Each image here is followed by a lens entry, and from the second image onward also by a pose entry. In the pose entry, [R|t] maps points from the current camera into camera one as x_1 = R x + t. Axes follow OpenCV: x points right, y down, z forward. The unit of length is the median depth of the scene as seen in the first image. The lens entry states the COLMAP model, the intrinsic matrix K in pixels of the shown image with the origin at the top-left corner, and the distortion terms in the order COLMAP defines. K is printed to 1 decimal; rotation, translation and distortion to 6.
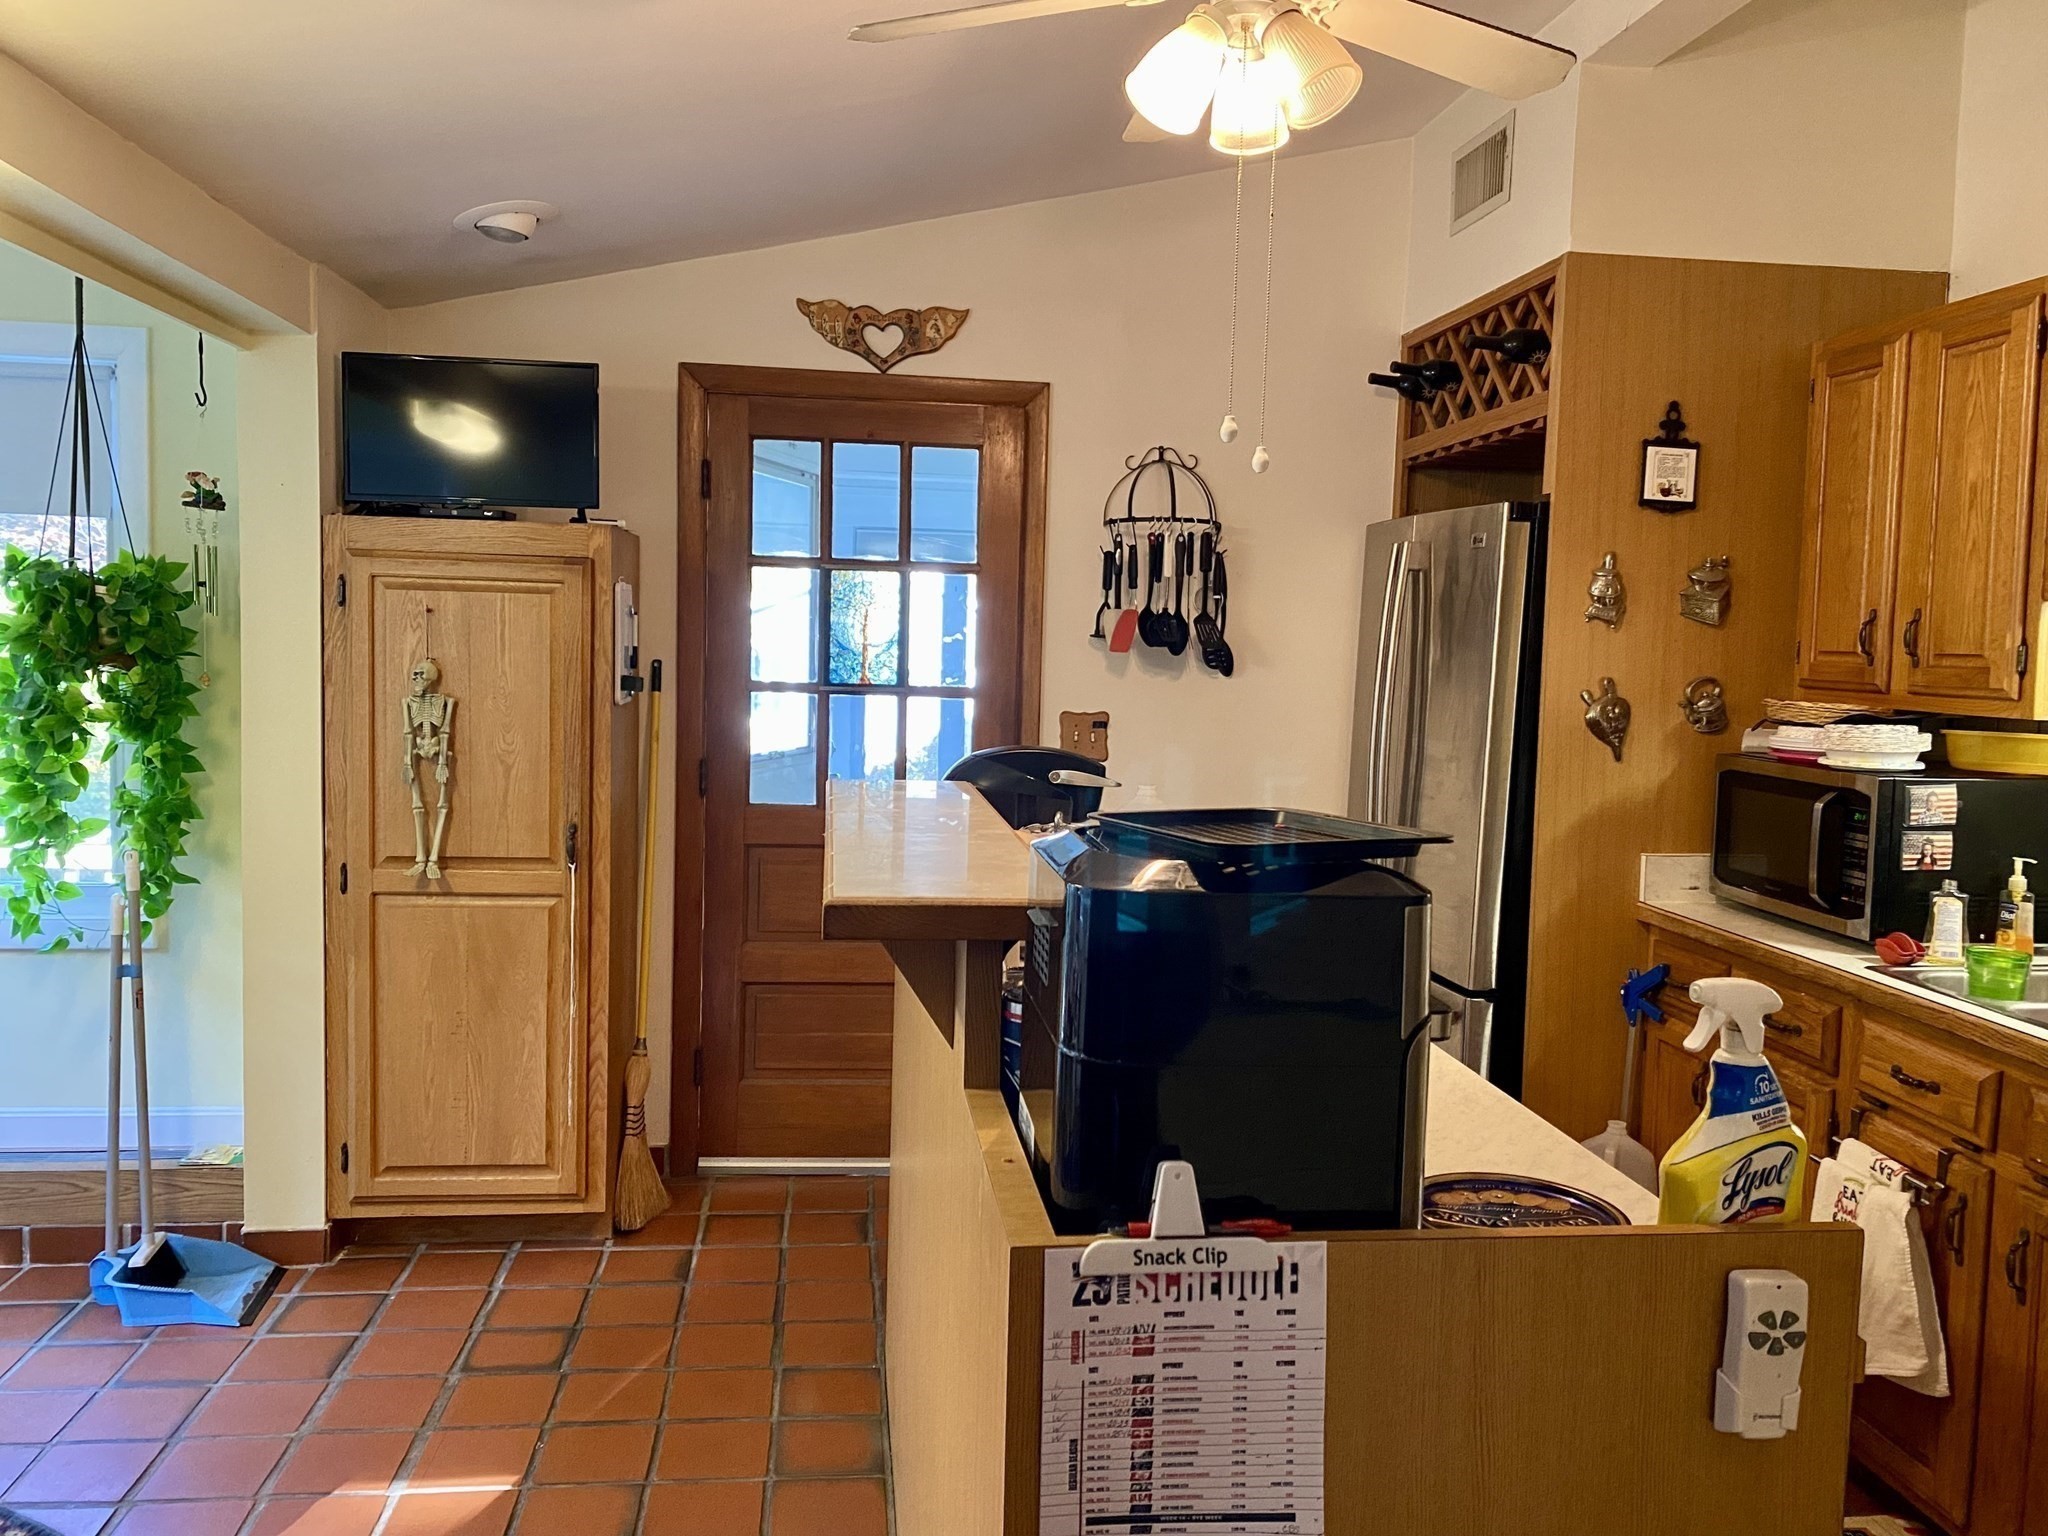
lens RADIAL K [[1550.0, 0, 1007.5], [0, 1550.0, 733.5], [0, 0, 1]] dist [0.034407, -0.045397]
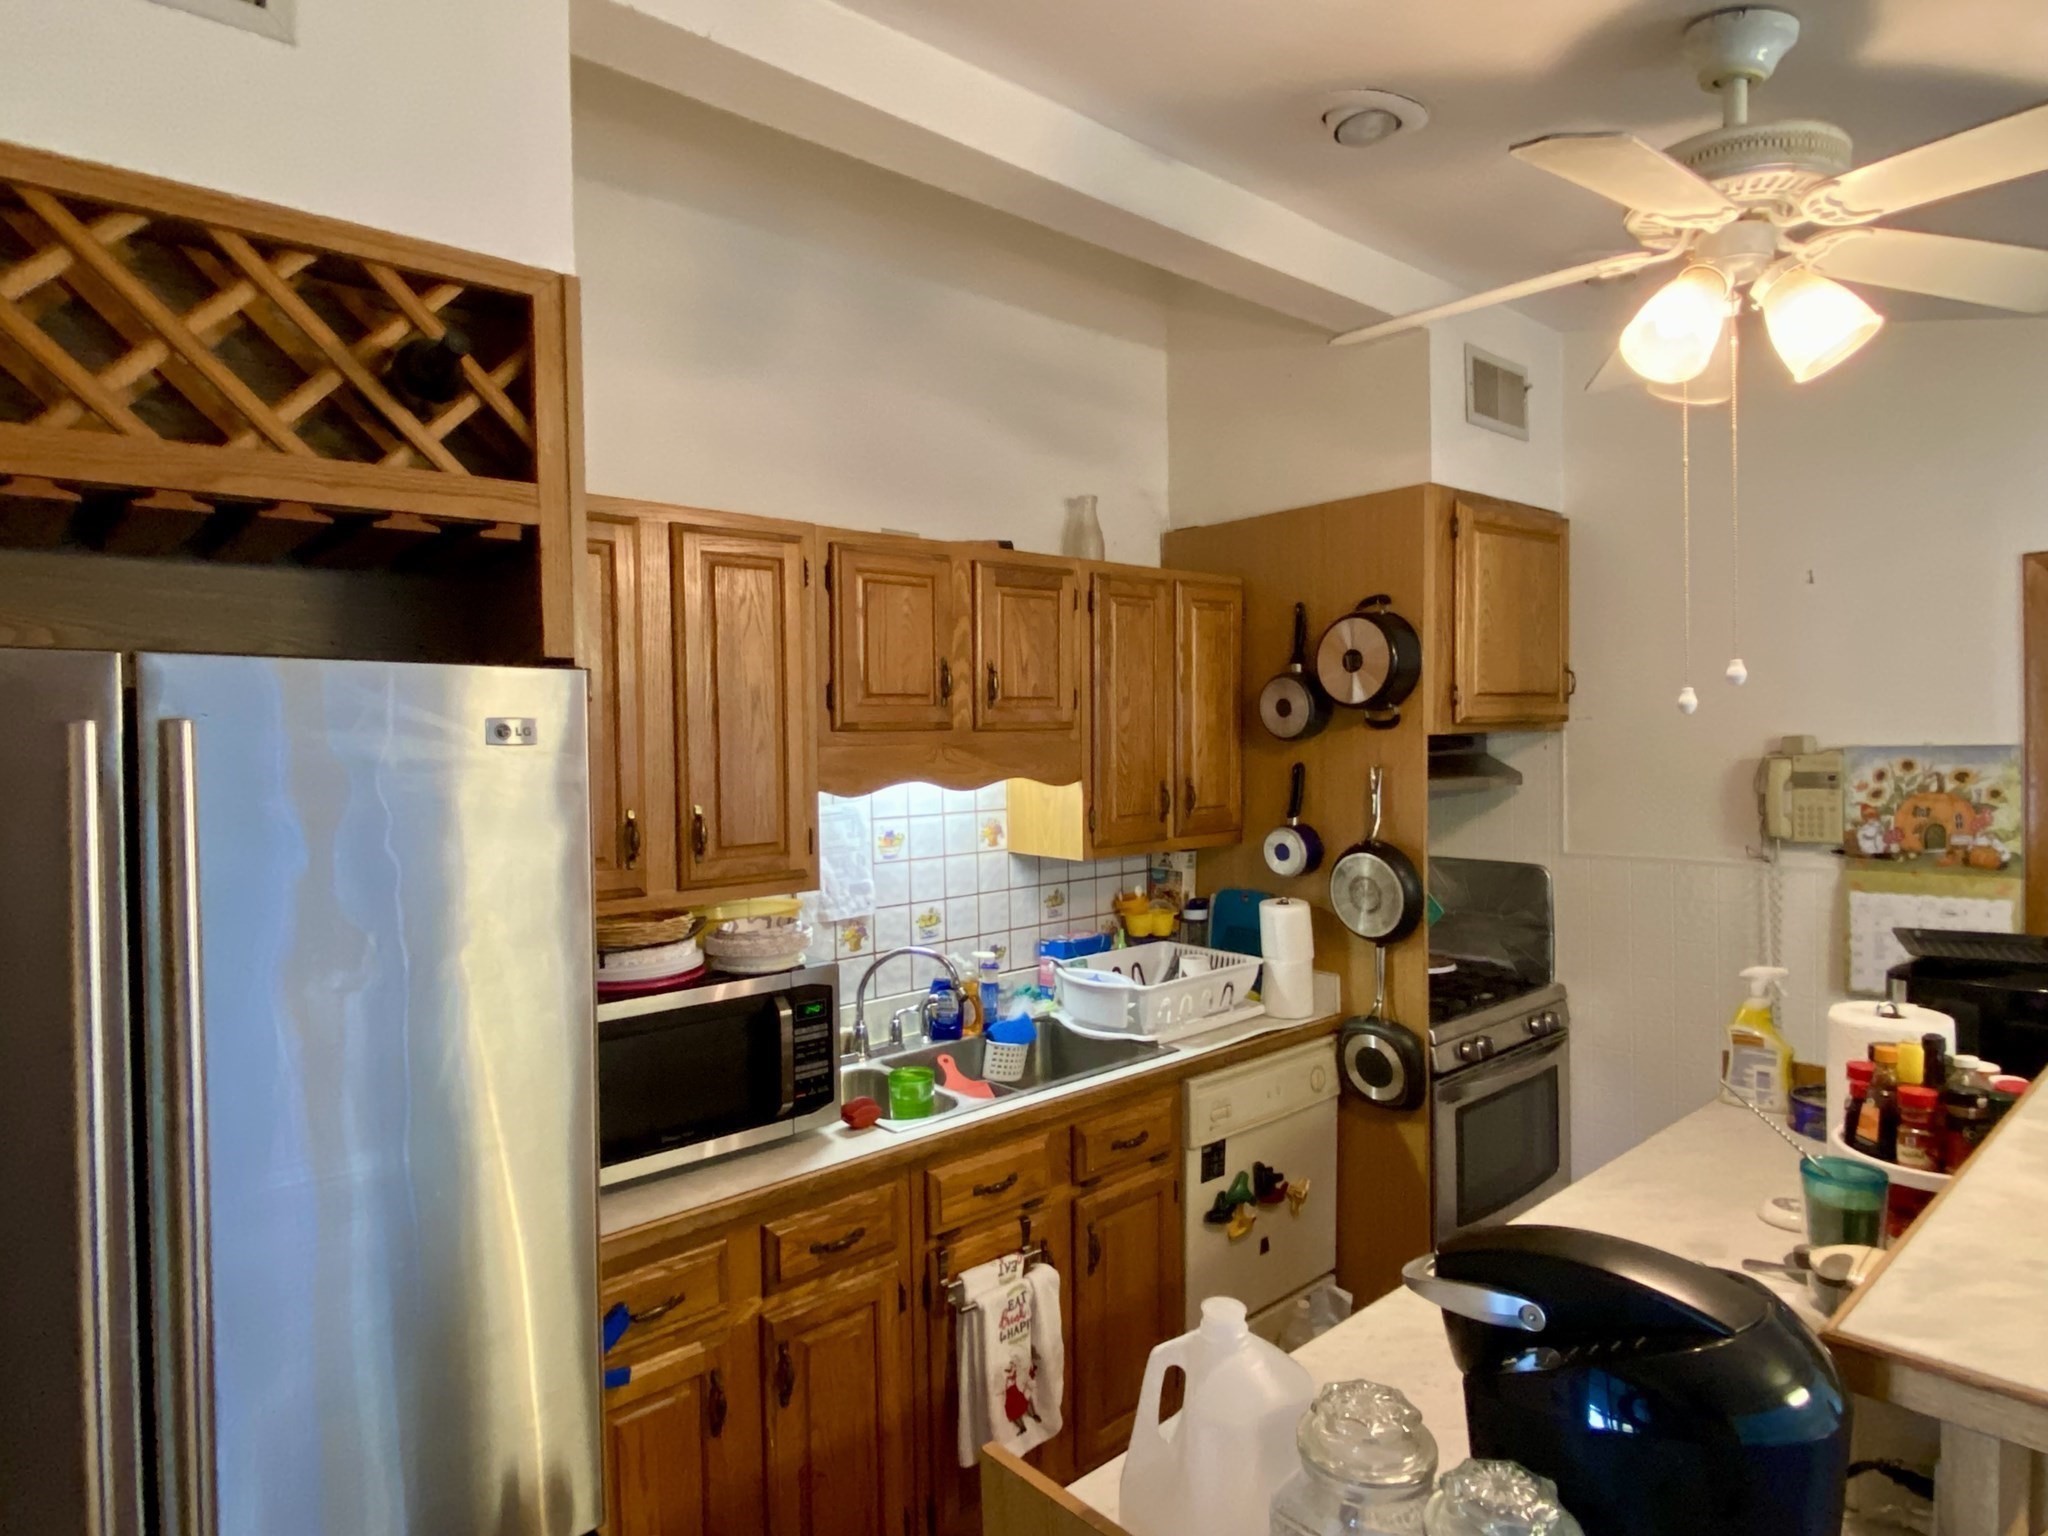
lens RADIAL K [[1153.9, 0, 1025.0], [0, 1153.9, 754.2], [0, 0, 1]] dist [0.020224, -0.018112]
pose [[-0.578599, -0.029254, 0.815087, -0.143368], [0.051559, 0.996046, 0.072348, -0.156341], [-0.813981, 0.083886, -0.574803, 1.266860]]
